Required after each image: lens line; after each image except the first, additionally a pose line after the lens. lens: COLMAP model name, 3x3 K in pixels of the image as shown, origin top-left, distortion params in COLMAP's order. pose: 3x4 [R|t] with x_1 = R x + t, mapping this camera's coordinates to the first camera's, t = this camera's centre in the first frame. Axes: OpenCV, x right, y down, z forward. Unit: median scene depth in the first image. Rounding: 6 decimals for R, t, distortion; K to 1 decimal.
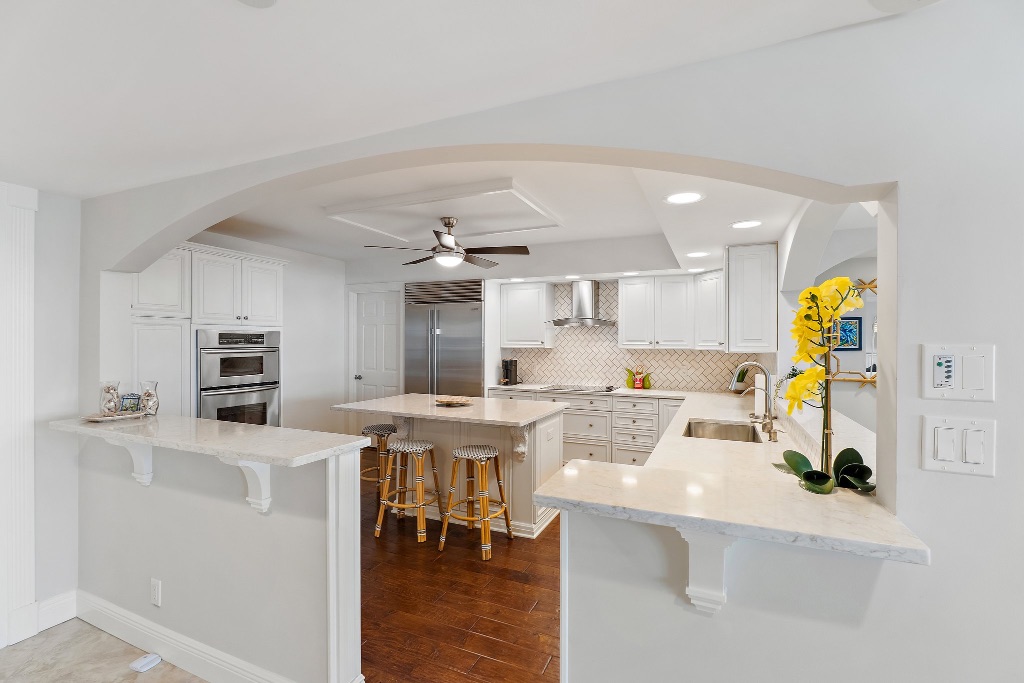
lens RADIAL K [[439.2, 0, 511.9], [0, 439.2, 337.2], [0, 0, 1]] dist [-0.004967, -0.001402]
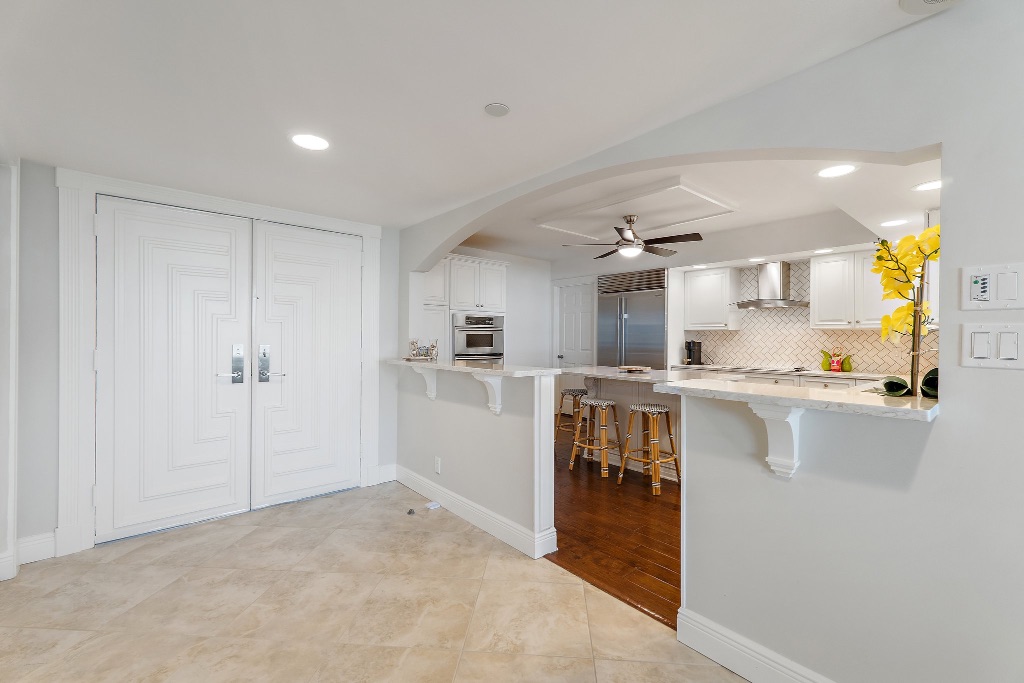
lens RADIAL K [[439.2, 0, 515.3], [0, 439.2, 340.3], [0, 0, 1]] dist [-0.004967, -0.001402]
pose [[0.899386, 0.002757, -0.437146, 0.112229], [-0.004069, 0.999990, -0.002065, 0.079967], [0.437136, 0.003637, 0.899388, -0.239975]]
